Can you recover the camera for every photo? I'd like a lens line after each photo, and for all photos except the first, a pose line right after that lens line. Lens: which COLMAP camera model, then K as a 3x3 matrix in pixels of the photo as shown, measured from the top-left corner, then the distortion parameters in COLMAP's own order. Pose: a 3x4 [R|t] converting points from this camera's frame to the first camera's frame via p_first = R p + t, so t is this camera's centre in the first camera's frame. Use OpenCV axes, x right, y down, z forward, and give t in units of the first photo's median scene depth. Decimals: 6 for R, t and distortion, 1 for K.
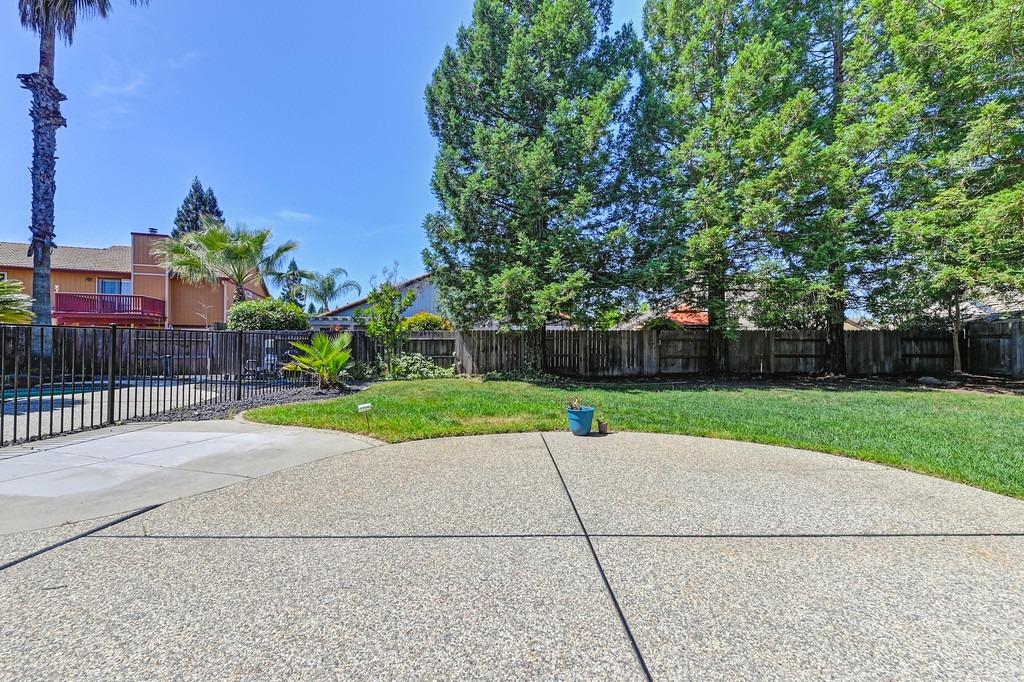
lens RADIAL K [[410.8, 0, 519.9], [0, 410.8, 342.6], [0, 0, 1]] dist [0.005146, -0.001773]
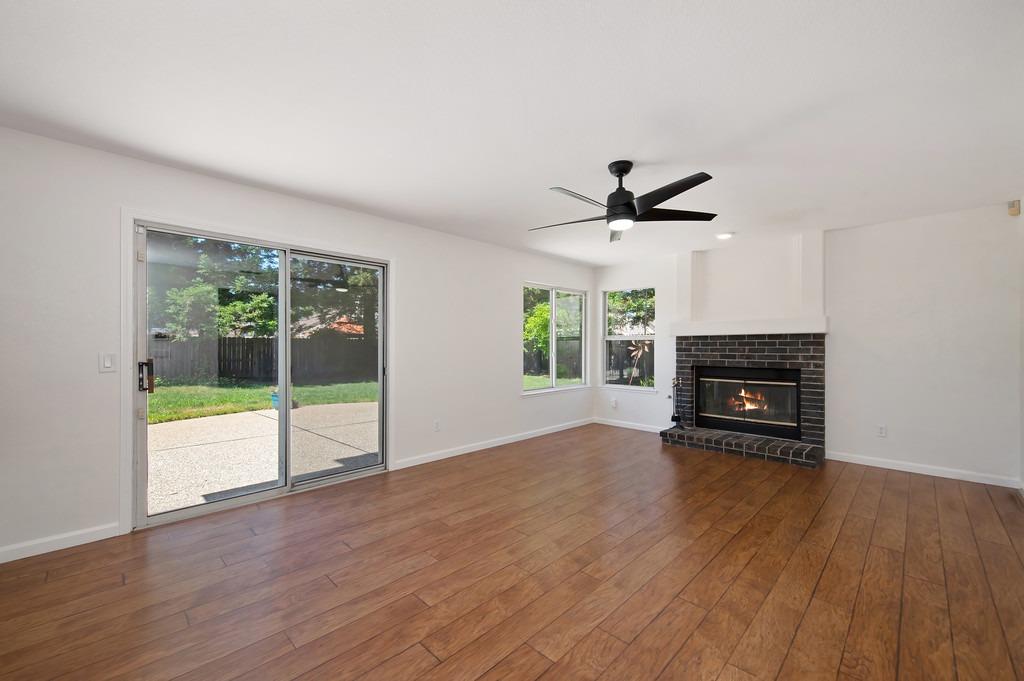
lens RADIAL K [[410.8, 0, 511.0], [0, 410.8, 345.0], [0, 0, 1]] dist [0.005146, -0.001773]
pose [[0.724354, -0.000667, 0.689428, -0.122908], [-0.001612, 0.999995, 0.002662, -0.013840], [-0.689427, -0.003040, 0.724349, -0.314777]]
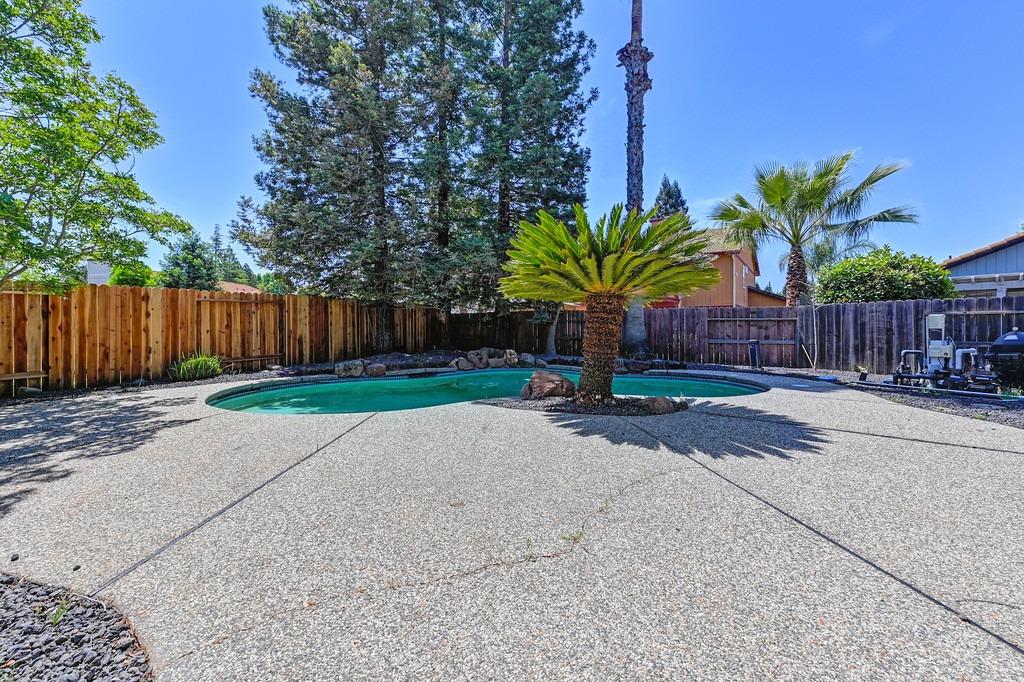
lens RADIAL K [[410.8, 0, 510.5], [0, 410.8, 326.7], [0, 0, 1]] dist [0.005146, -0.001773]
pose [[0.557954, -0.005703, -0.829852, -0.430456], [0.007386, 0.999971, -0.001906, 0.004933], [0.829839, -0.005066, 0.557980, 0.186781]]
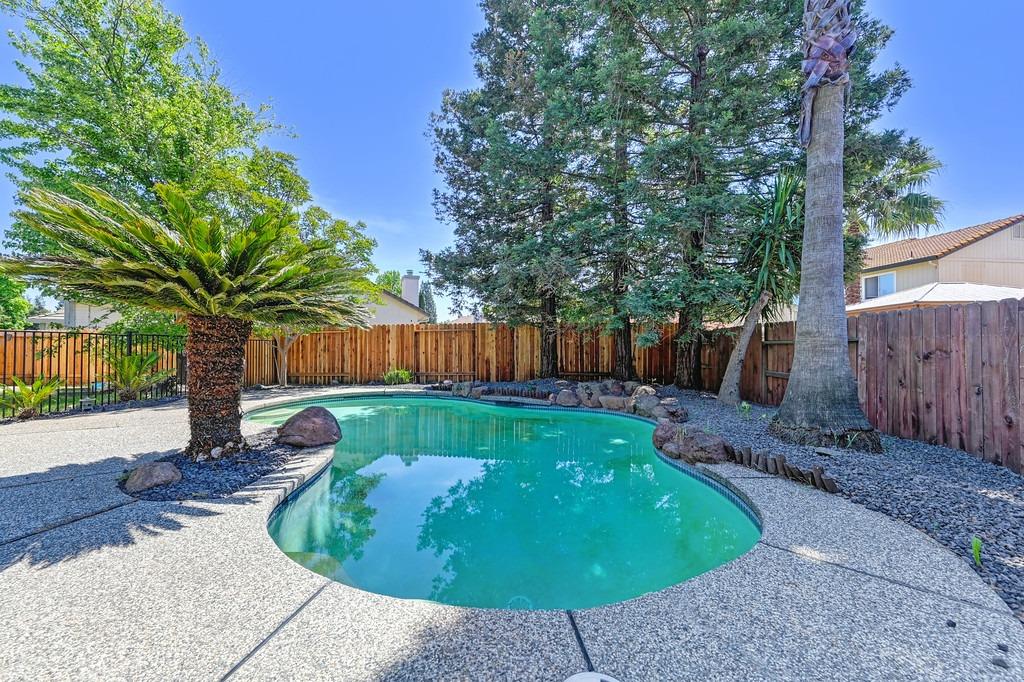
lens RADIAL K [[410.8, 0, 512.8], [0, 410.8, 342.5], [0, 0, 1]] dist [0.005146, -0.001773]
pose [[-0.552368, -0.016355, -0.833440, -0.552491], [-0.000514, 0.999814, -0.019279, 0.002583], [0.833600, -0.010221, -0.552274, 0.740286]]
